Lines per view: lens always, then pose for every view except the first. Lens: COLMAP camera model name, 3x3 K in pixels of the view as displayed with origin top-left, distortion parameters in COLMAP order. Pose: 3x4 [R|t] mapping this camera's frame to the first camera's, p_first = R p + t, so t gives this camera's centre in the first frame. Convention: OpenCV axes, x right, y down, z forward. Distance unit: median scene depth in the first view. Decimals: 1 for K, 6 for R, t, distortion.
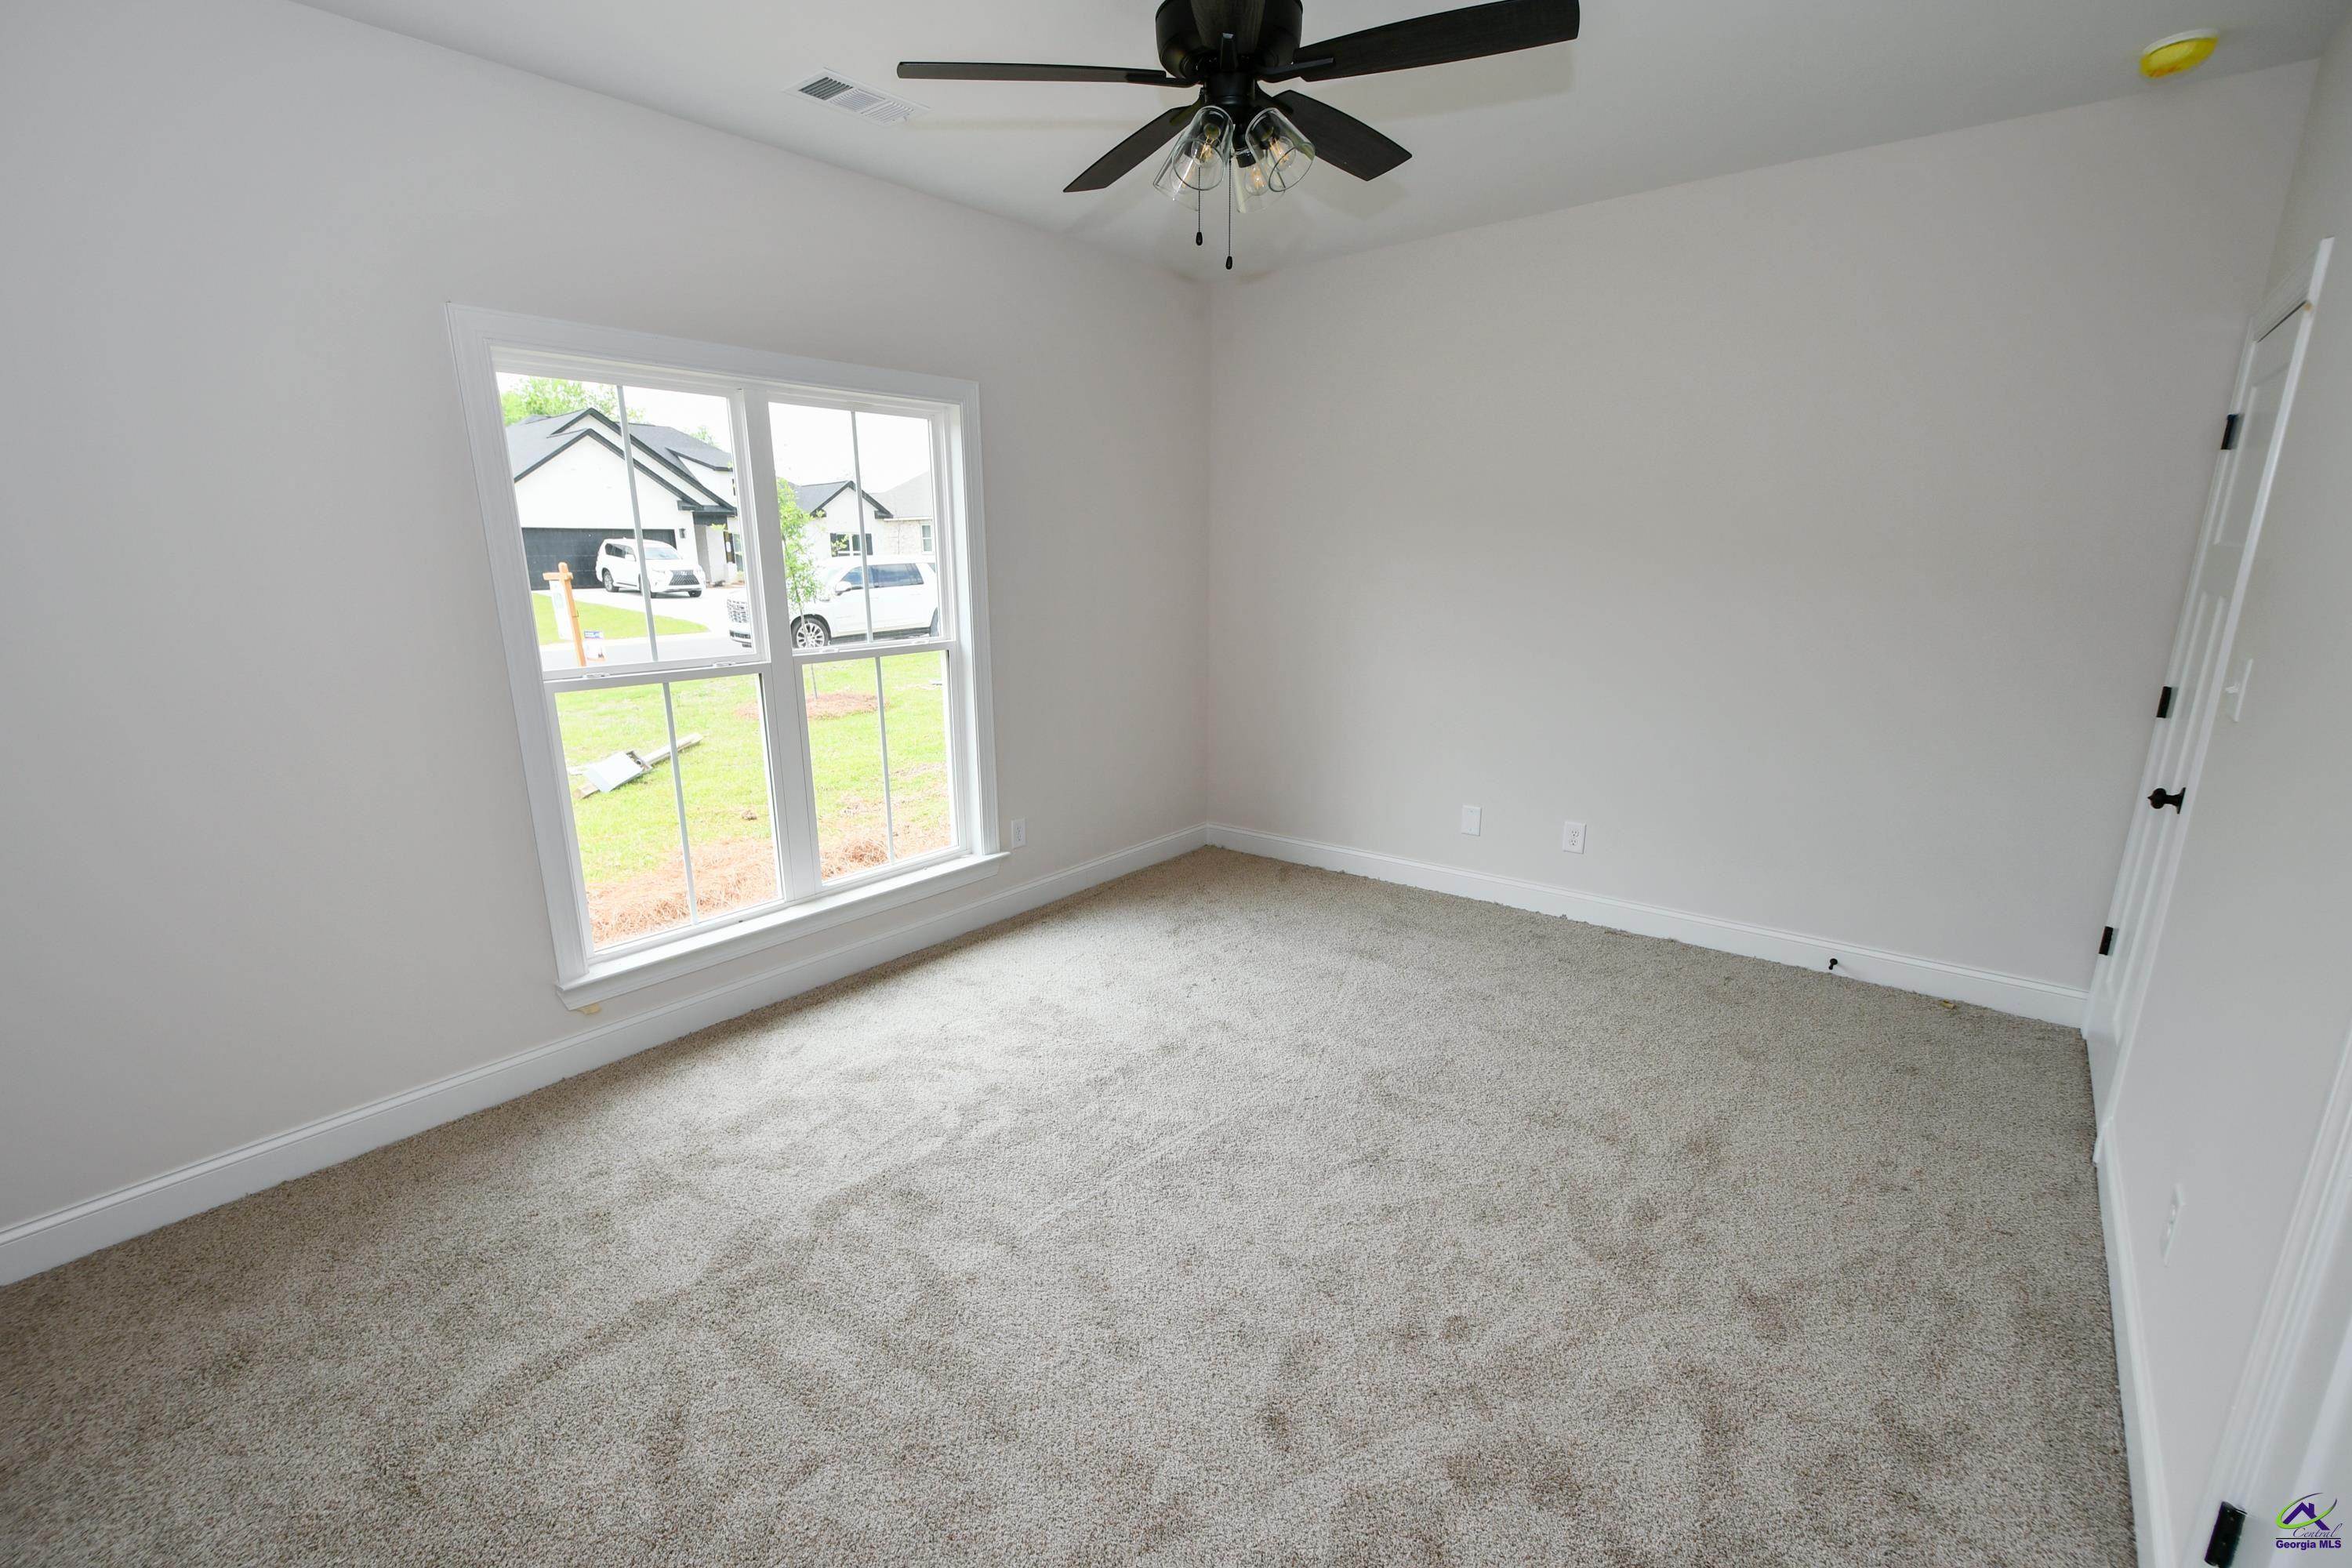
lens RADIAL K [[1033.1, 0, 1152.6], [0, 1033.1, 818.7], [0, 0, 1]] dist [0.002716, -0.004636]
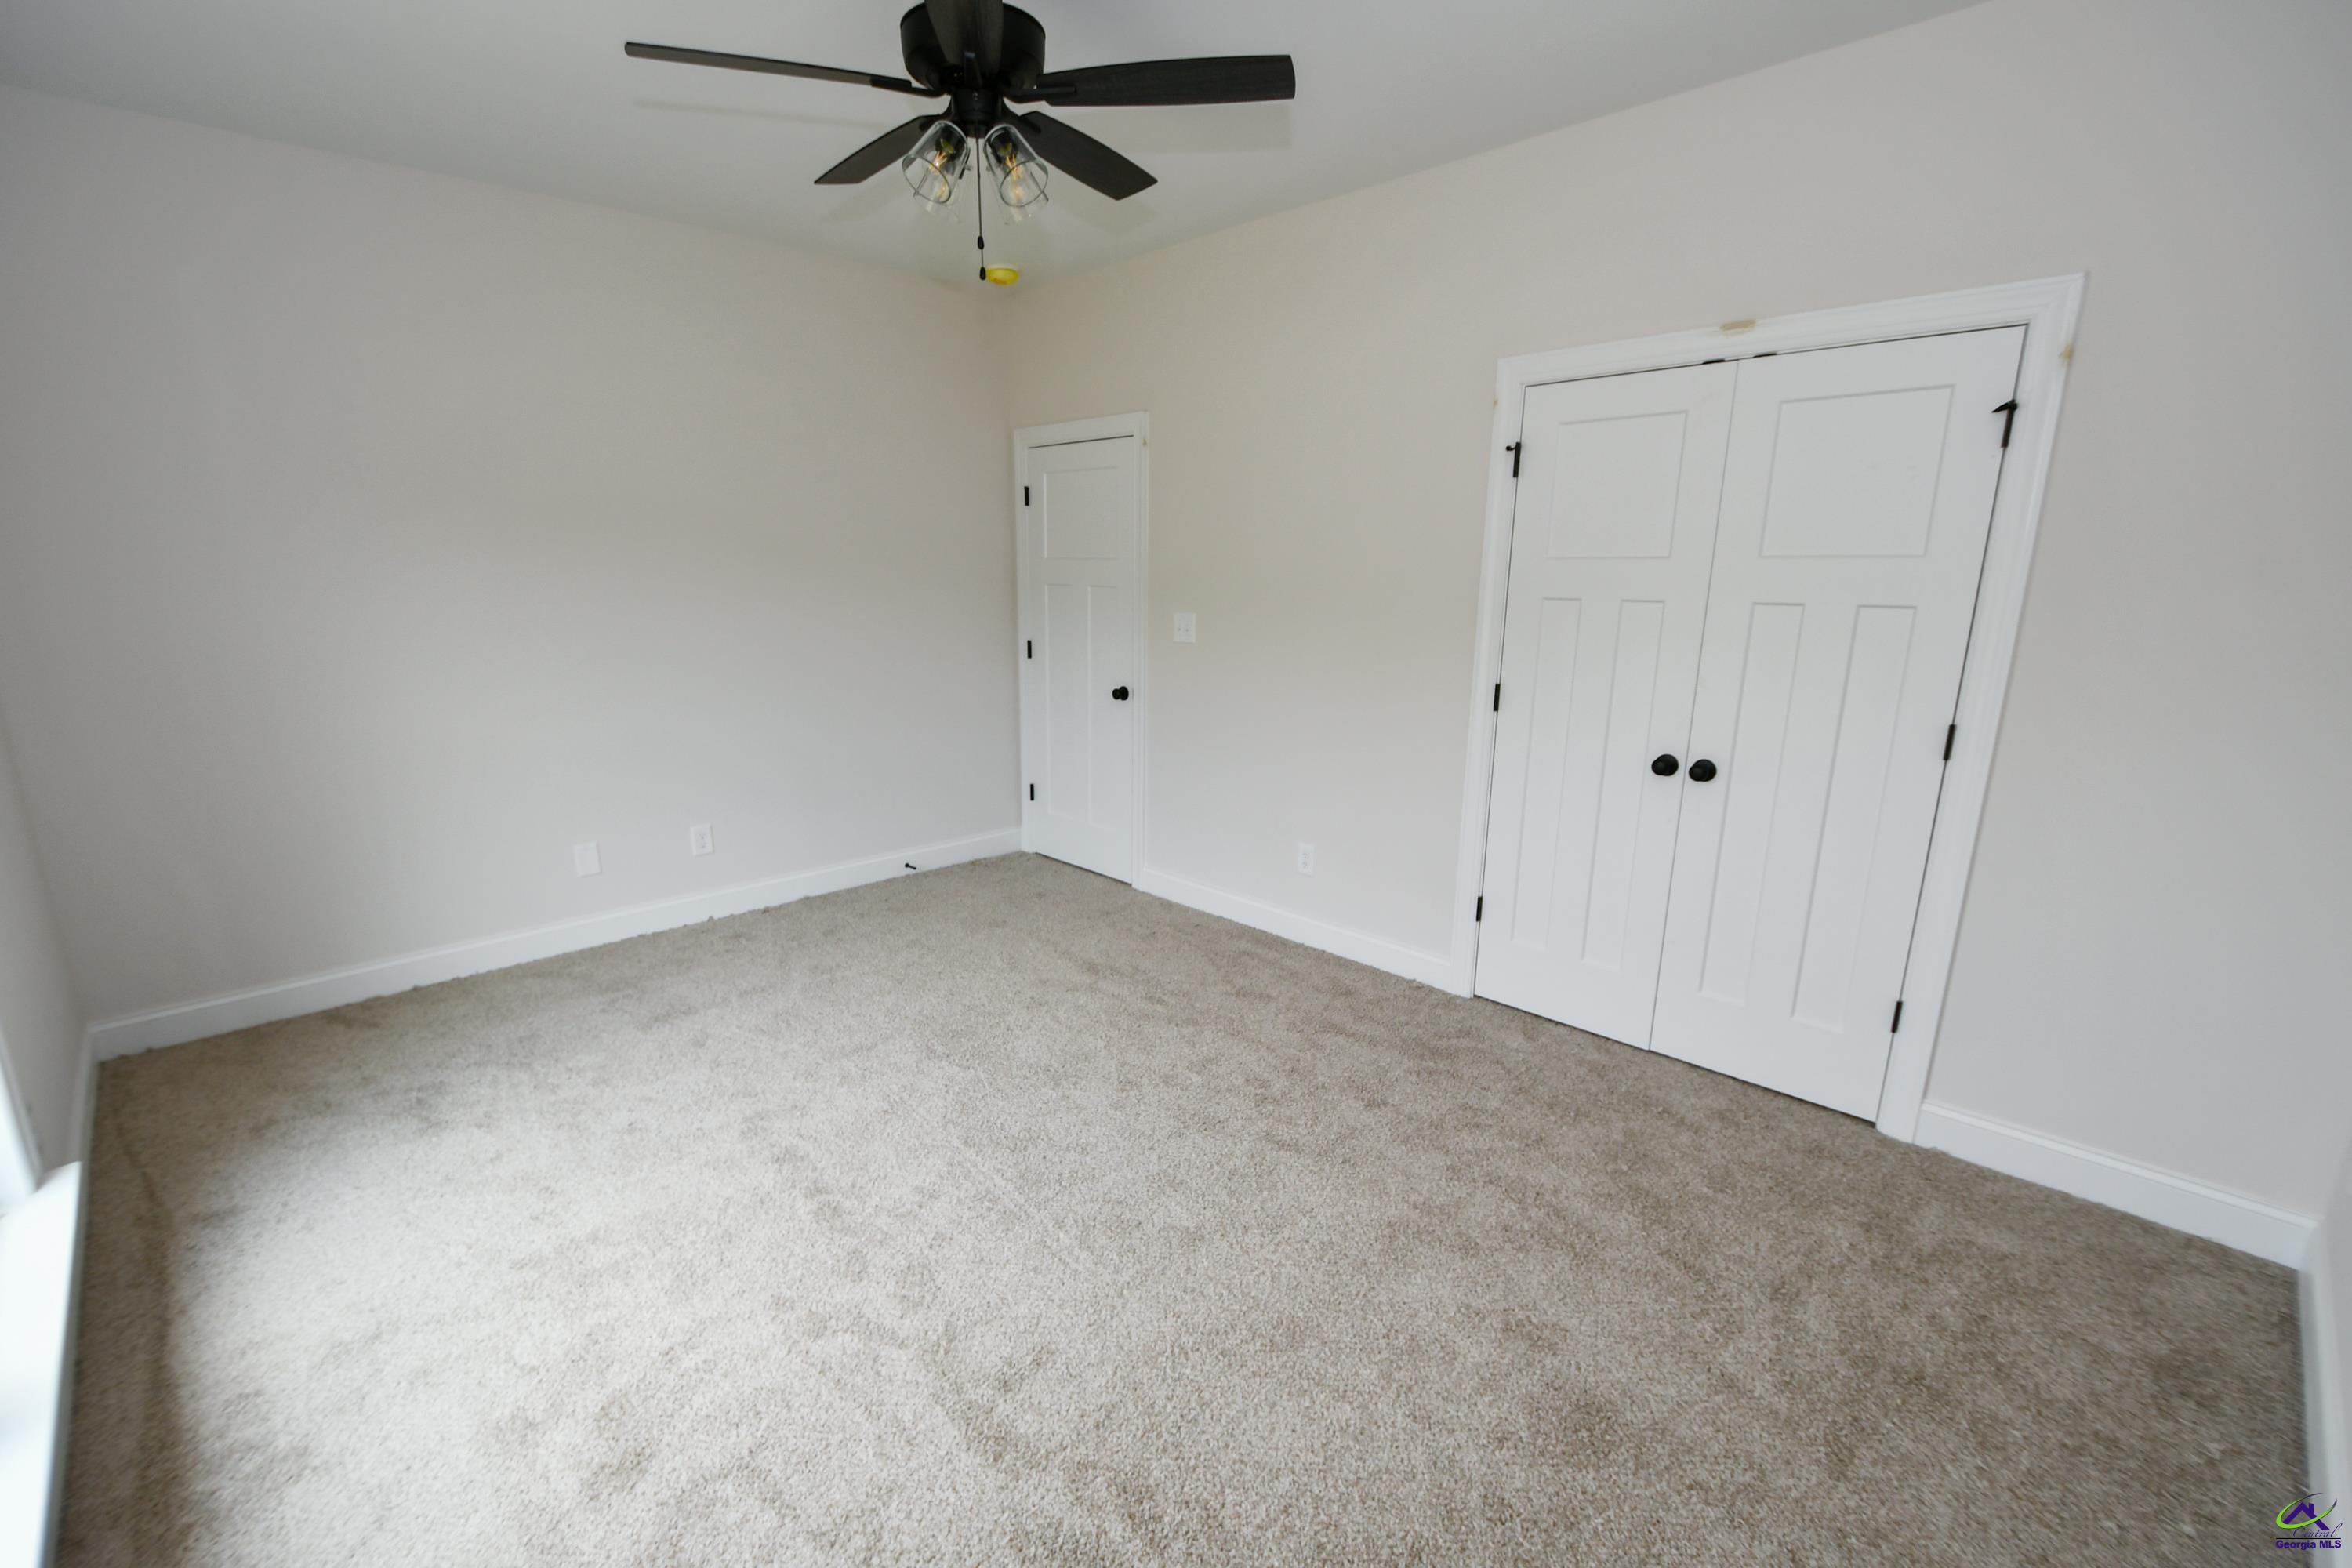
lens RADIAL K [[1032.3, 0, 1148.8], [0, 1032.3, 827.0], [0, 0, 1]] dist [0.001847, -0.000050]
pose [[0.117125, -0.236525, 0.964540, -0.605838], [0.247936, 0.947435, 0.202223, -0.105603], [-0.961670, 0.215459, 0.169612, 0.475507]]
